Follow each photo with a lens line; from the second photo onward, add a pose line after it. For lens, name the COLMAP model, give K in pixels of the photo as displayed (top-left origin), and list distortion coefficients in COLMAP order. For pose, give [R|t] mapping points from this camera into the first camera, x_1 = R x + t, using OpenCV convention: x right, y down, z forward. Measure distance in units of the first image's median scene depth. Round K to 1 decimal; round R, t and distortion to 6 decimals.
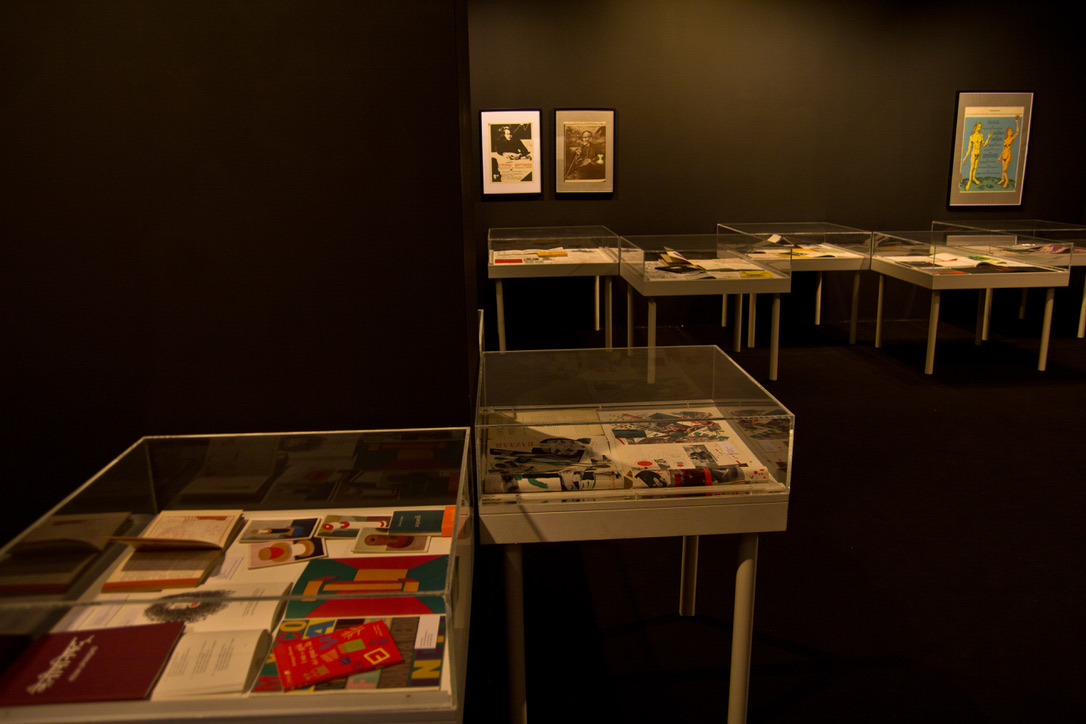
lens RADIAL K [[866.4, 0, 543.0], [0, 866.4, 362.0], [0, 0, 1]] dist [-0.124844, 0.109546]
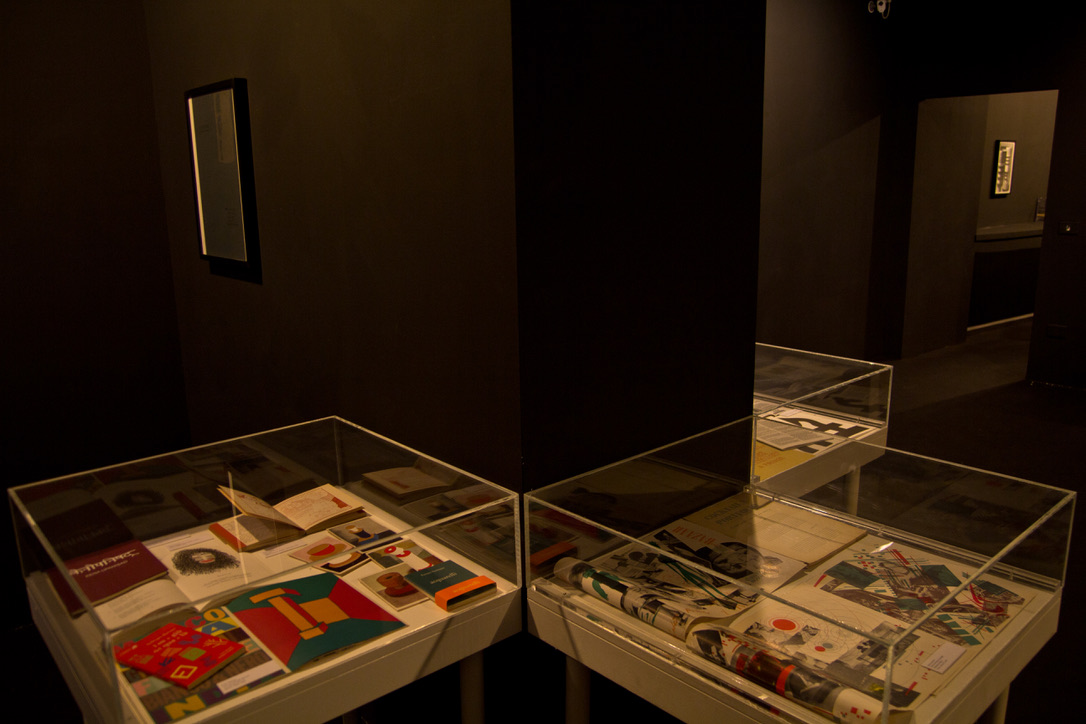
lens RADIAL K [[866.4, 0, 543.0], [0, 866.4, 362.0], [0, 0, 1]] dist [-0.124844, 0.109546]
pose [[0.615560, 0.177701, -0.767794, 0.563497], [-0.176102, 0.980628, 0.085774, -0.127799], [0.768163, 0.082411, 0.634929, 0.490950]]
